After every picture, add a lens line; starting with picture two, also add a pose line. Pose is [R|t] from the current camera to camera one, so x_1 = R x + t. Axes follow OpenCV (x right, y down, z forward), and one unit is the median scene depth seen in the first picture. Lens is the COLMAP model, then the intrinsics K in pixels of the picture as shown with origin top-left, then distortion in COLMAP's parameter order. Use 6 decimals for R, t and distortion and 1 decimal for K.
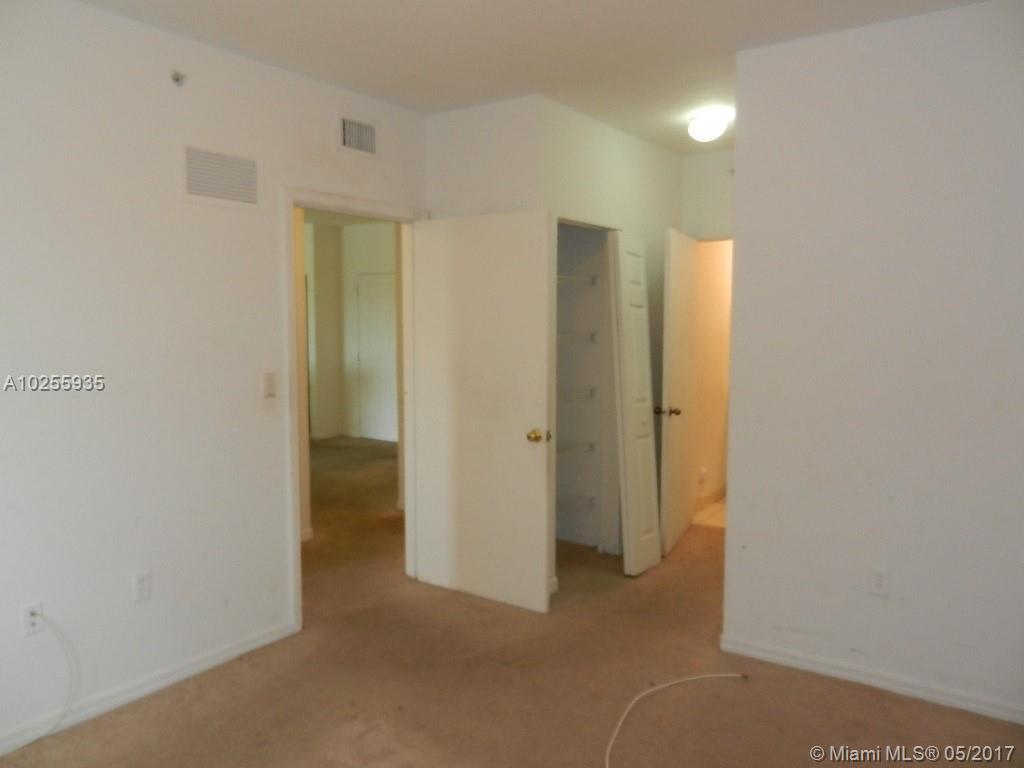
lens RADIAL K [[762.3, 0, 509.1], [0, 762.3, 379.9], [0, 0, 1]] dist [0.015224, -0.003176]
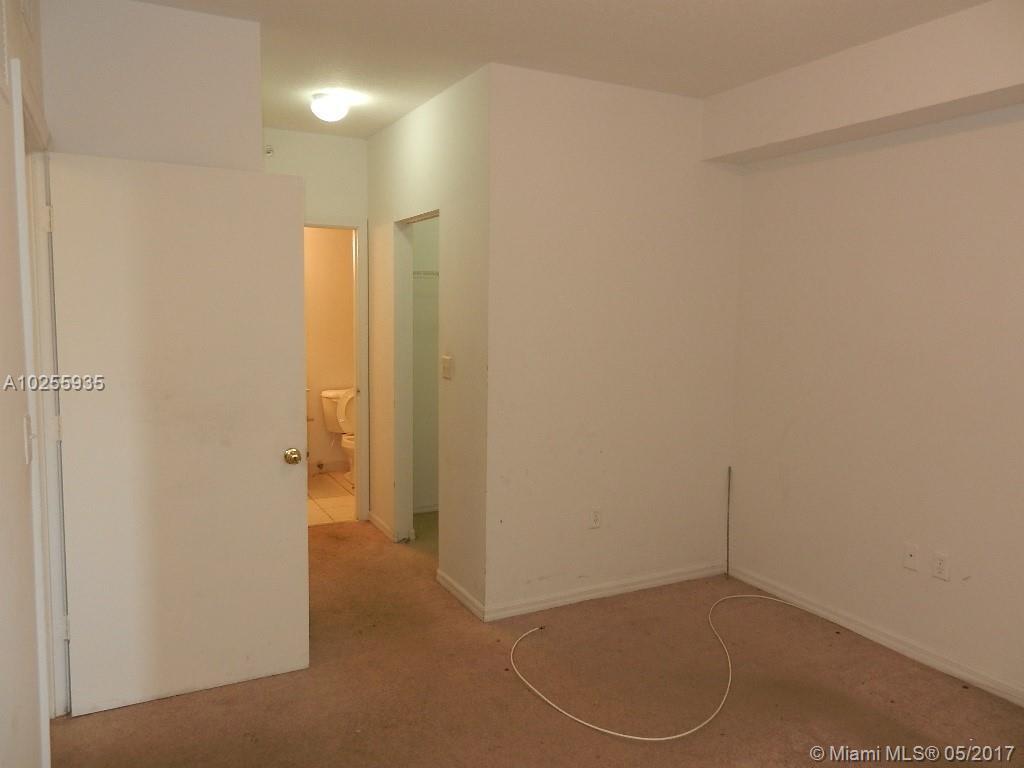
lens RADIAL K [[762.3, 0, 509.1], [0, 762.3, 379.9], [0, 0, 1]] dist [0.015224, -0.003176]
pose [[0.479808, -0.081115, 0.873616, -0.637476], [0.062815, 0.996338, 0.058011, -0.047412], [-0.875122, 0.027042, 0.483146, 0.459092]]
